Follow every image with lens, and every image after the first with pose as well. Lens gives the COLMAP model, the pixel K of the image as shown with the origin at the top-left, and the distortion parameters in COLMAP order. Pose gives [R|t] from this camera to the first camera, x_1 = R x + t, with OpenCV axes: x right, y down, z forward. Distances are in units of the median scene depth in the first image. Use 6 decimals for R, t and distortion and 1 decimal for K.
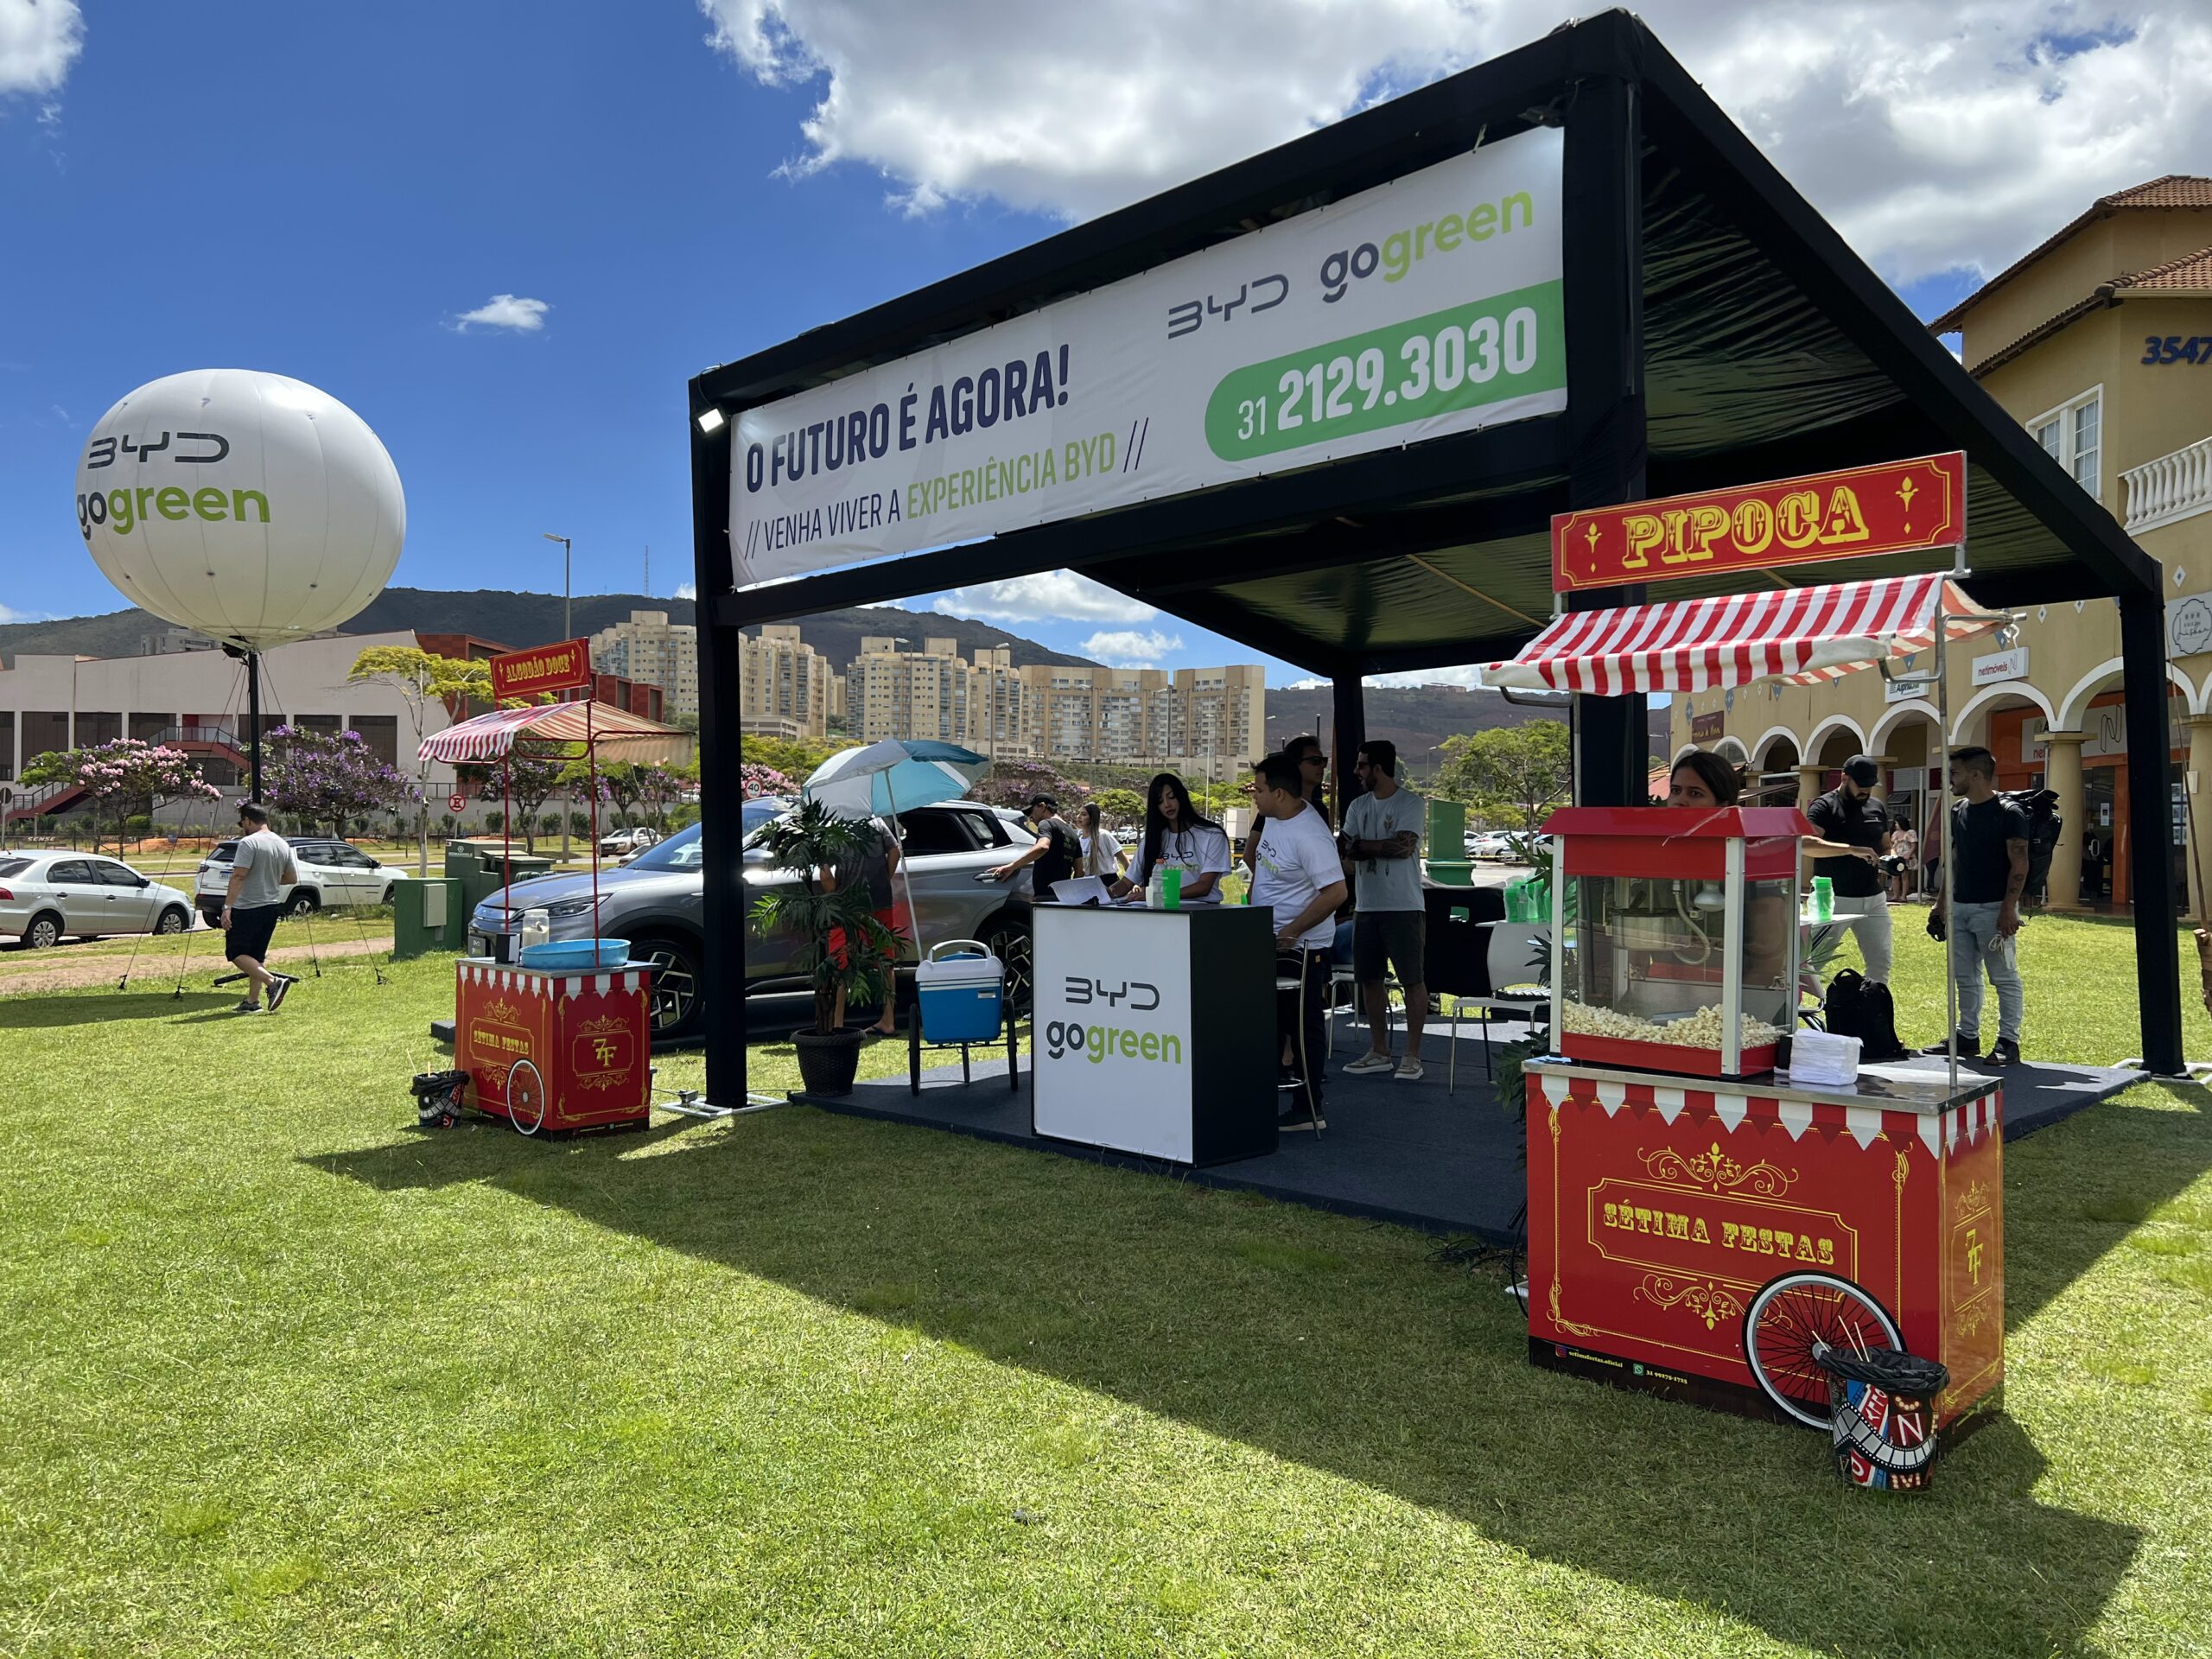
lens RADIAL K [[1653.7, 0, 1097.2], [0, 1653.7, 871.0], [0, 0, 1]] dist [0.016668, -0.001944]
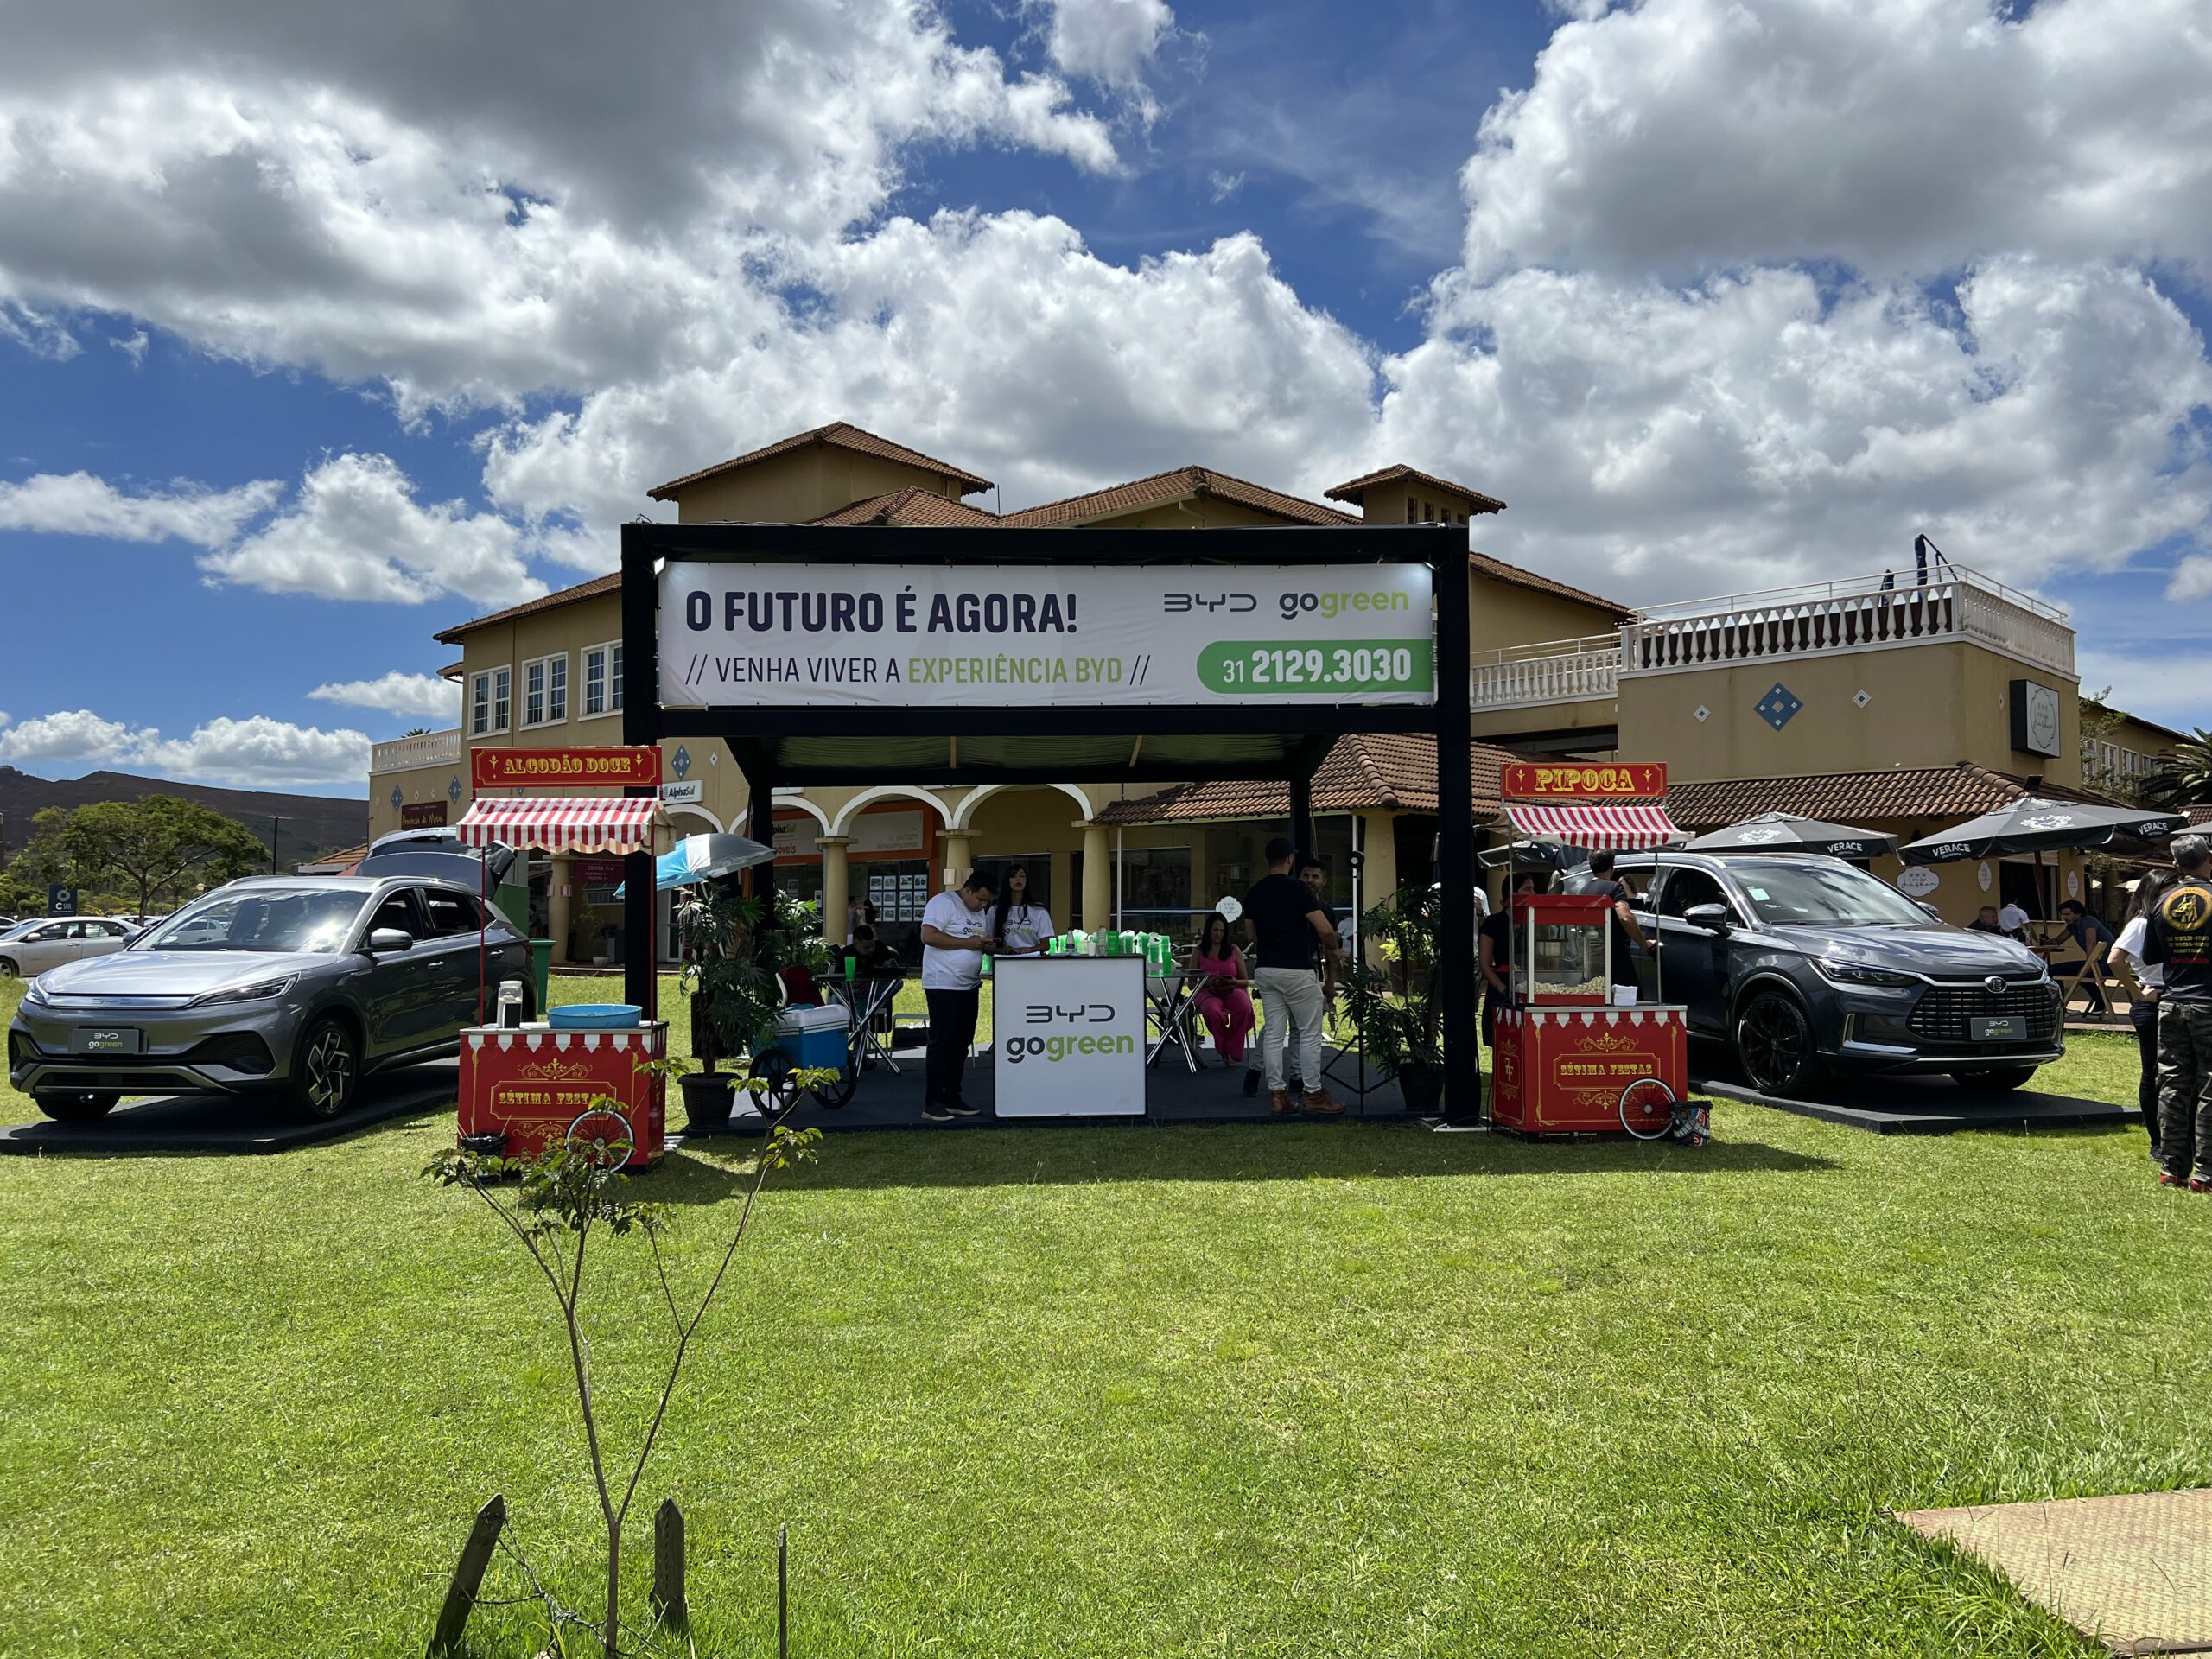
lens RADIAL K [[1642.6, 0, 1106.8], [0, 1642.6, 859.8], [0, 0, 1]] dist [0.082718, -0.153710]
pose [[0.635268, 0.021432, 0.771994, -1.162504], [0.023056, 0.998643, -0.046697, 0.004022], [-0.771947, 0.047465, 0.633912, 0.006924]]
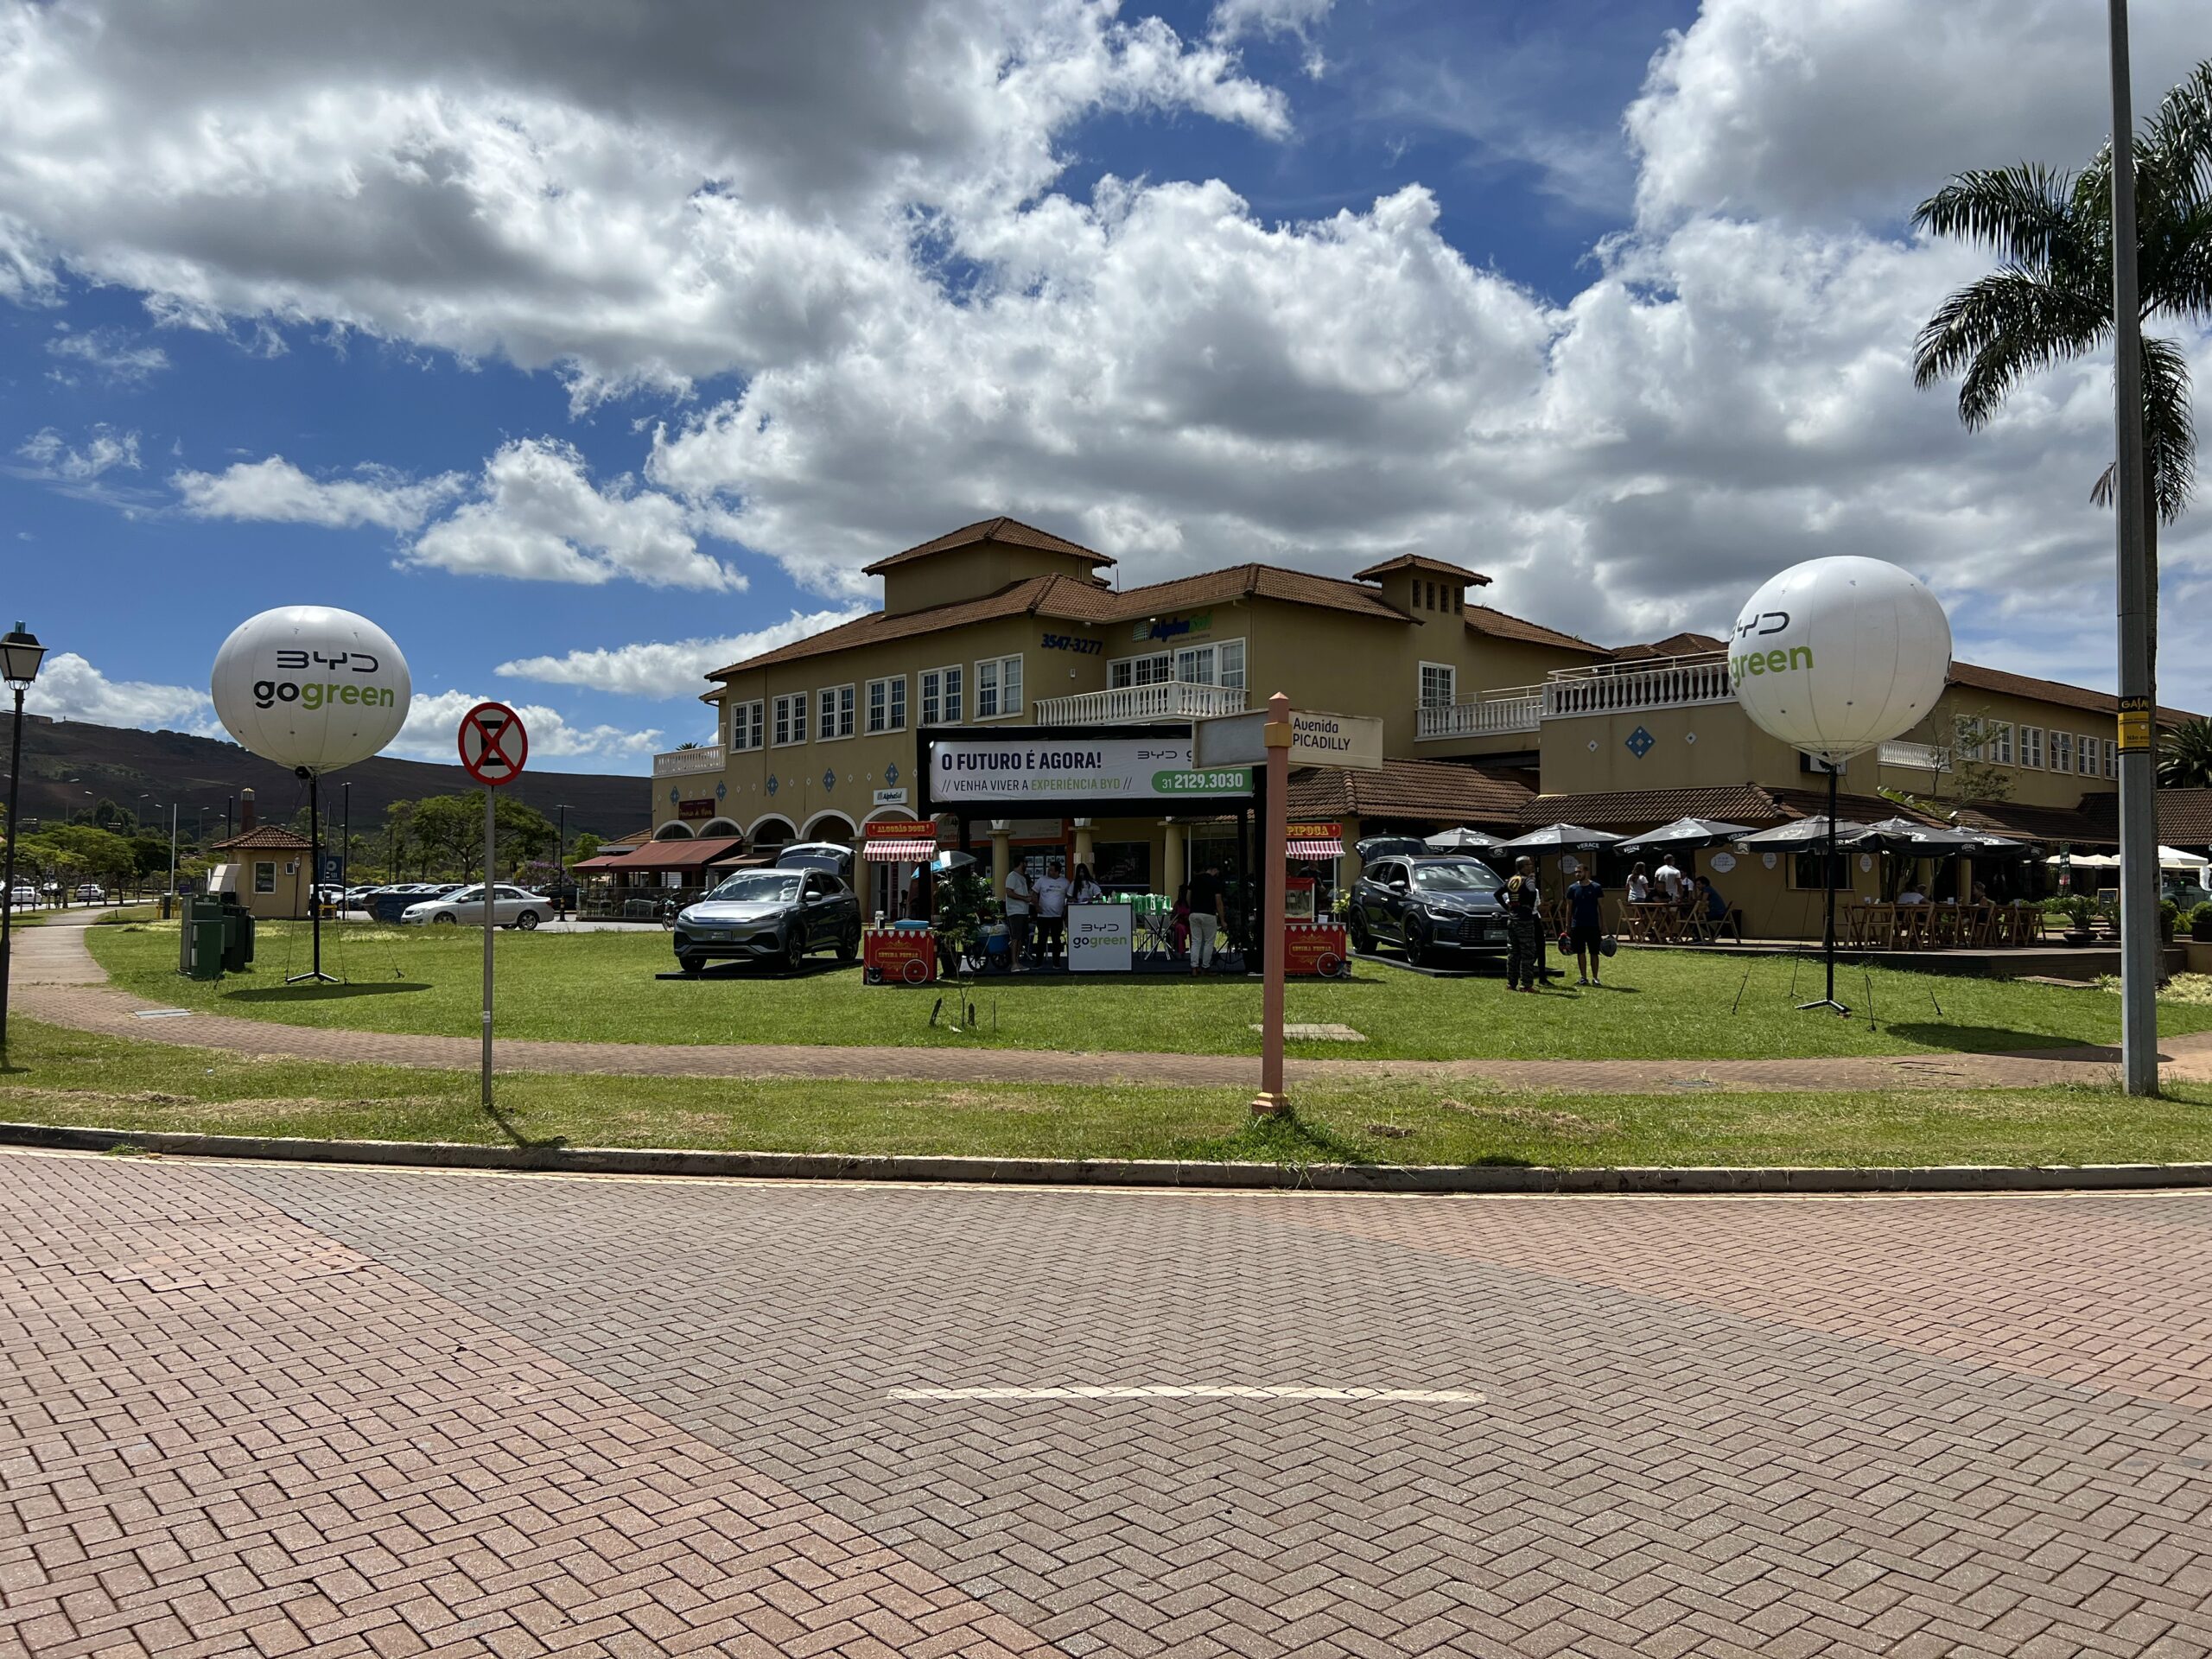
lens RADIAL K [[1653.7, 0, 1097.2], [0, 1653.7, 871.0], [0, 0, 1]] dist [0.016668, -0.001944]
pose [[0.712398, 0.000888, 0.701775, -2.580228], [0.021376, 0.999508, -0.022965, 0.033945], [-0.701450, 0.031361, 0.712028, -1.604503]]
